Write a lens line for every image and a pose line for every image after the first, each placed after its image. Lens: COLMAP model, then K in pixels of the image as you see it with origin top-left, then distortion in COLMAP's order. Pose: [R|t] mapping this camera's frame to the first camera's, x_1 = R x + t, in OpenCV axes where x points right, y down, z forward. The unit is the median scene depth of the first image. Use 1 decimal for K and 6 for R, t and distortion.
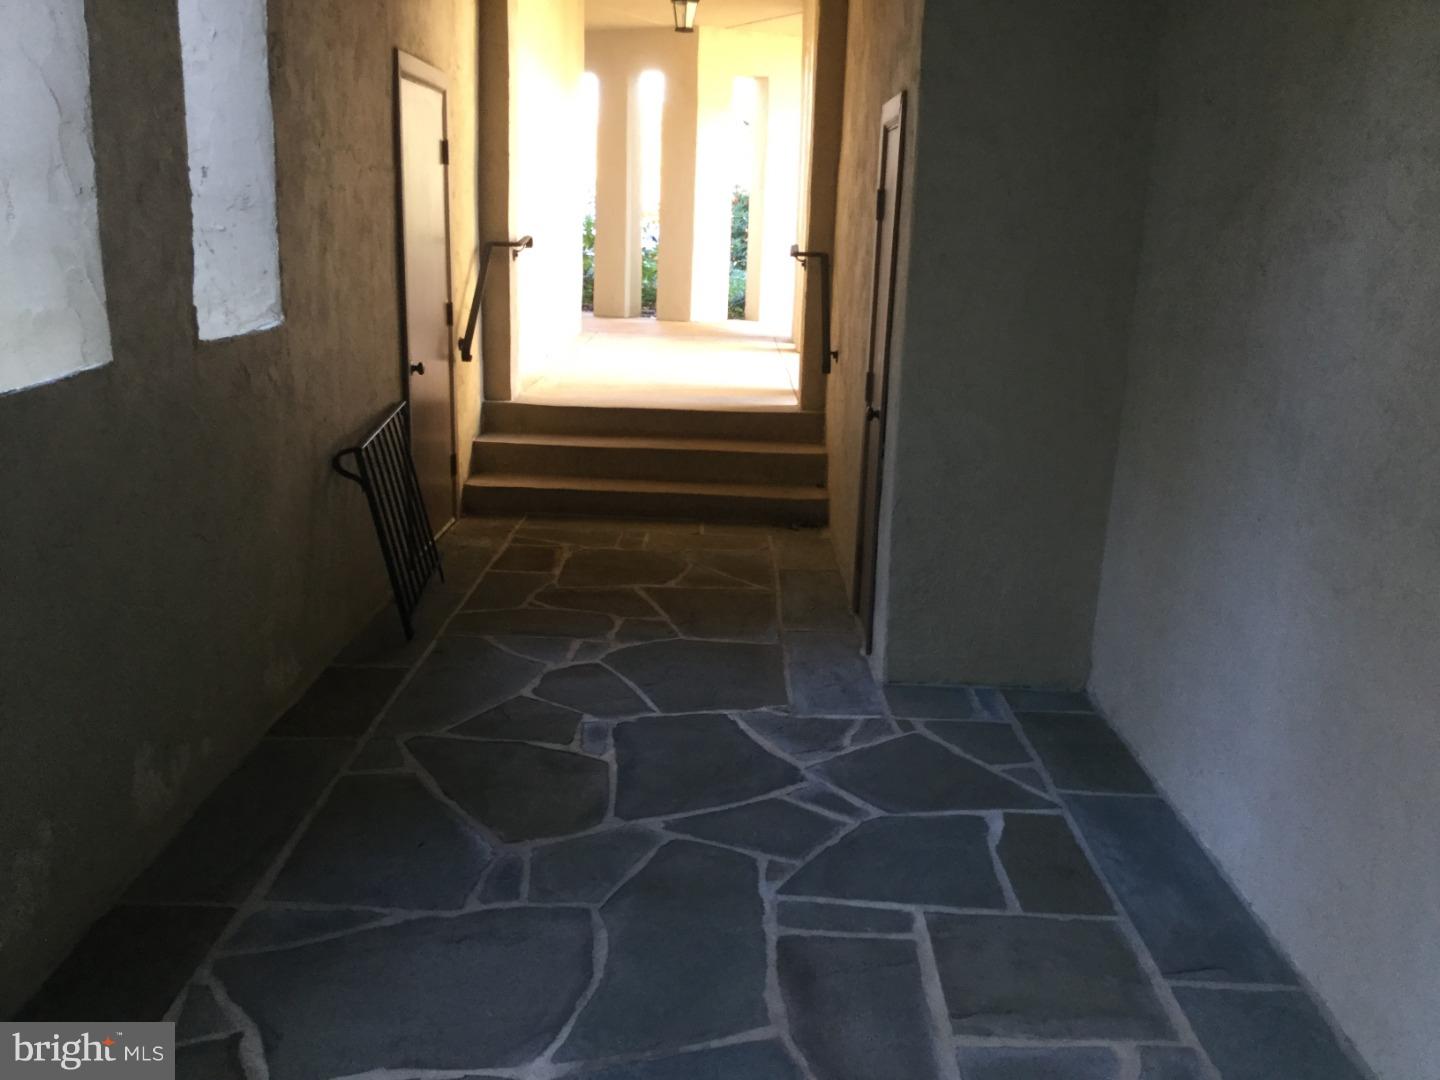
lens RADIAL K [[1310.1, 0, 714.6], [0, 1310.1, 540.7], [0, 0, 1]] dist [0.159871, -0.251737]
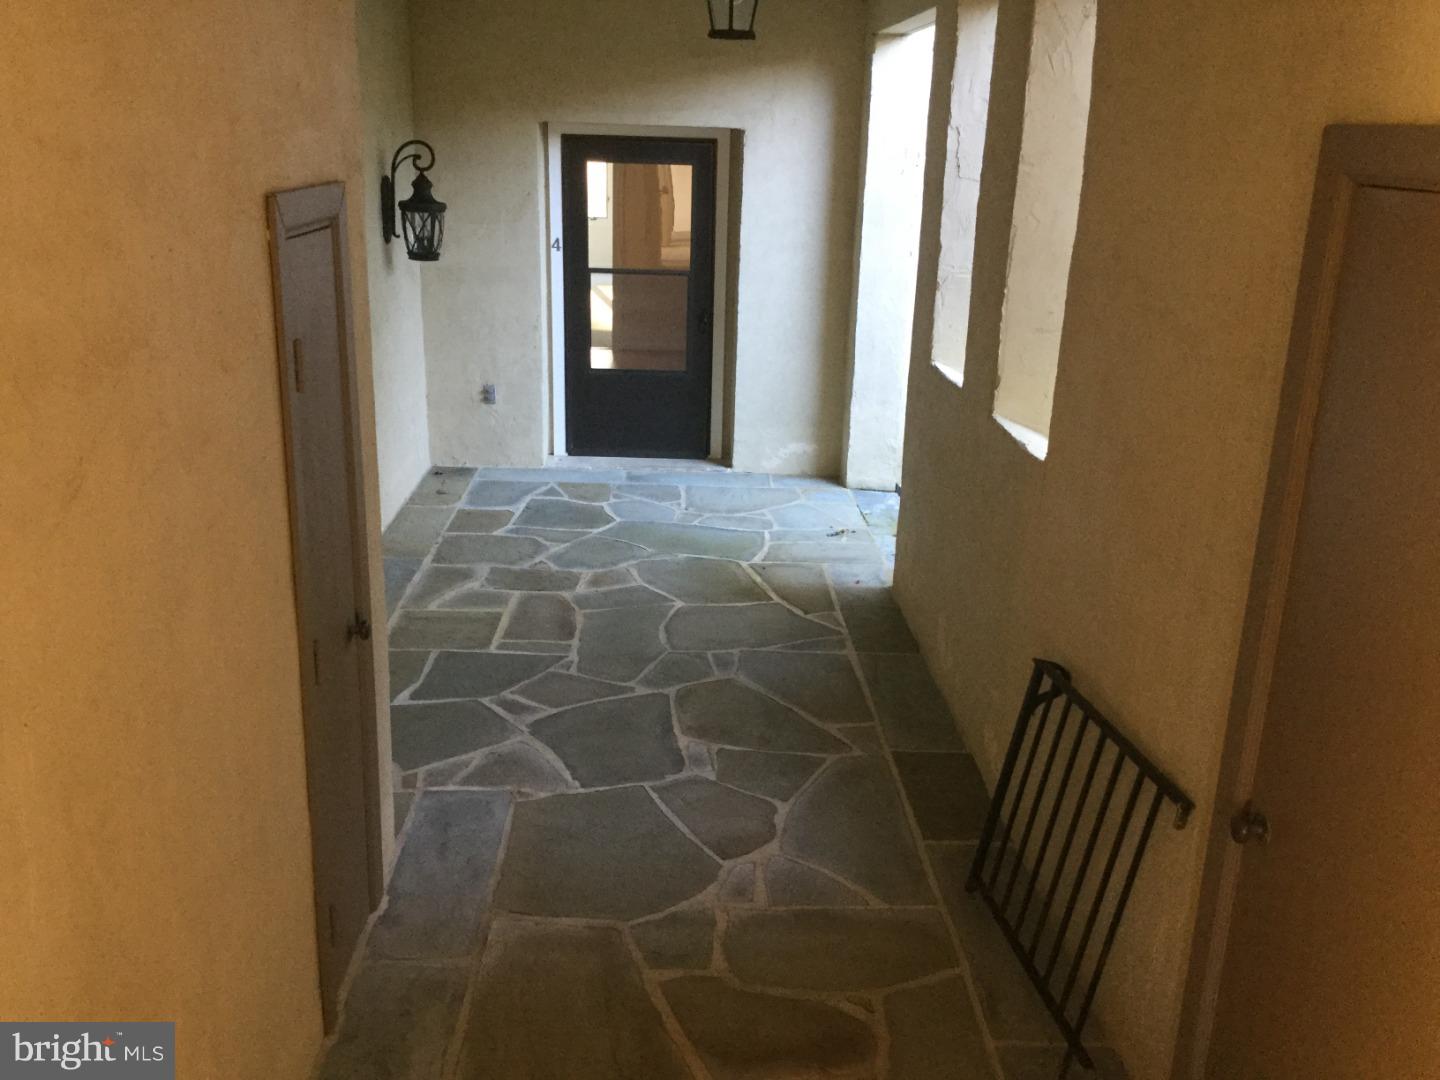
lens RADIAL K [[1310.1, 0, 714.6], [0, 1310.1, 540.7], [0, 0, 1]] dist [0.159871, -0.251737]
pose [[-0.997735, -0.031658, -0.059344, -0.030942], [-0.057927, 0.852841, 0.518947, -0.630227], [0.034182, 0.521210, -0.852744, 1.938706]]
